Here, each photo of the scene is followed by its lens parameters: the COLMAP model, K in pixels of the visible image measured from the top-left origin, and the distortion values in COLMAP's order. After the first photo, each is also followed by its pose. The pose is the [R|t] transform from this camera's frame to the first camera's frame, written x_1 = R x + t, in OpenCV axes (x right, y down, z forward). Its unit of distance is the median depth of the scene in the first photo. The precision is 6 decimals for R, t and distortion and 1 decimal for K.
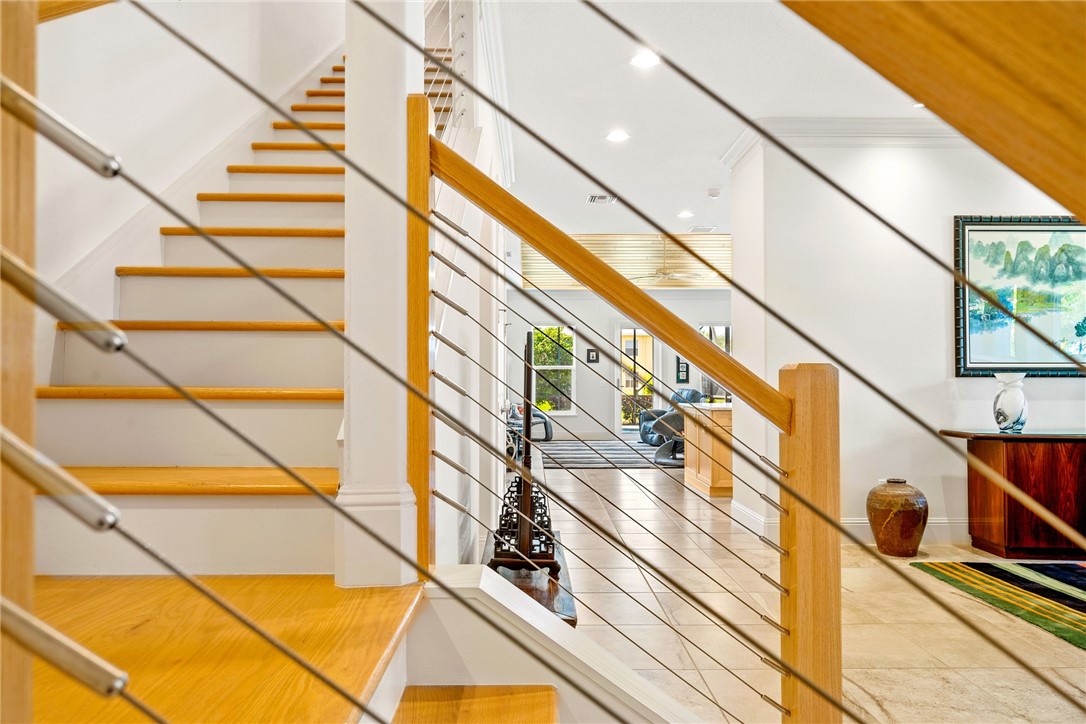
lens RADIAL K [[710.5, 0, 543.0], [0, 710.5, 362.0], [0, 0, 1]] dist [0.000434, -0.000083]
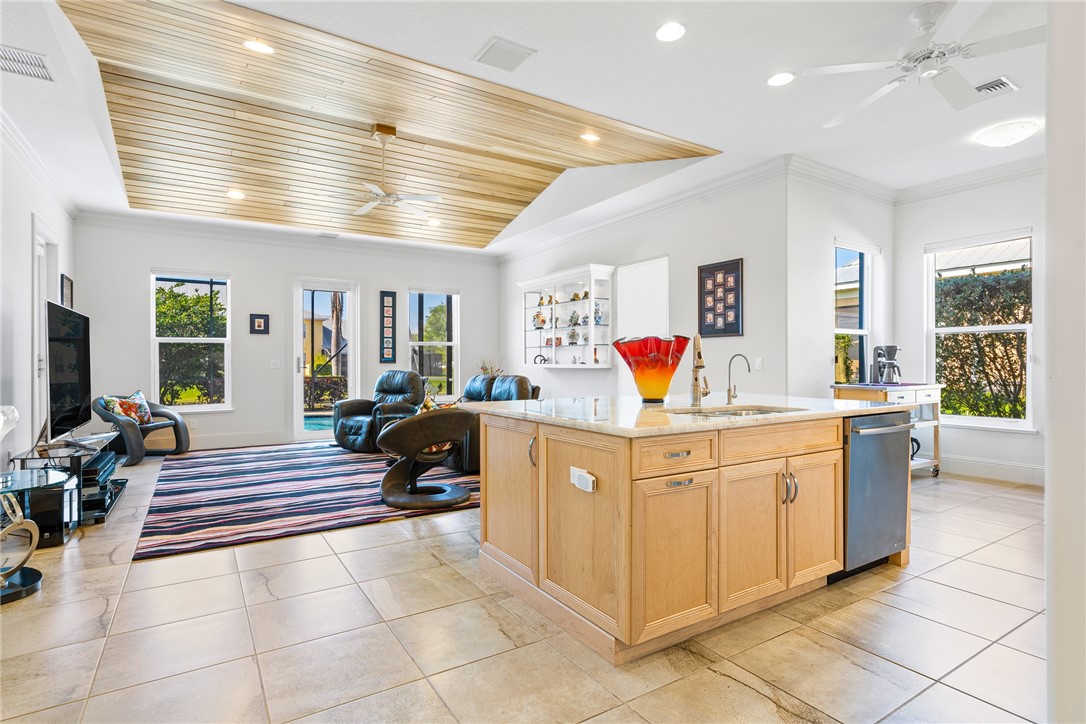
lens RADIAL K [[545.2, 0, 543.0], [0, 545.2, 362.0], [0, 0, 1]] dist [0.001419, 0.000155]
pose [[0.851915, -0.002080, 0.523675, 0.026848], [-0.012562, 0.999623, 0.024405, 0.011890], [-0.523529, -0.027370, 0.851568, 0.397326]]
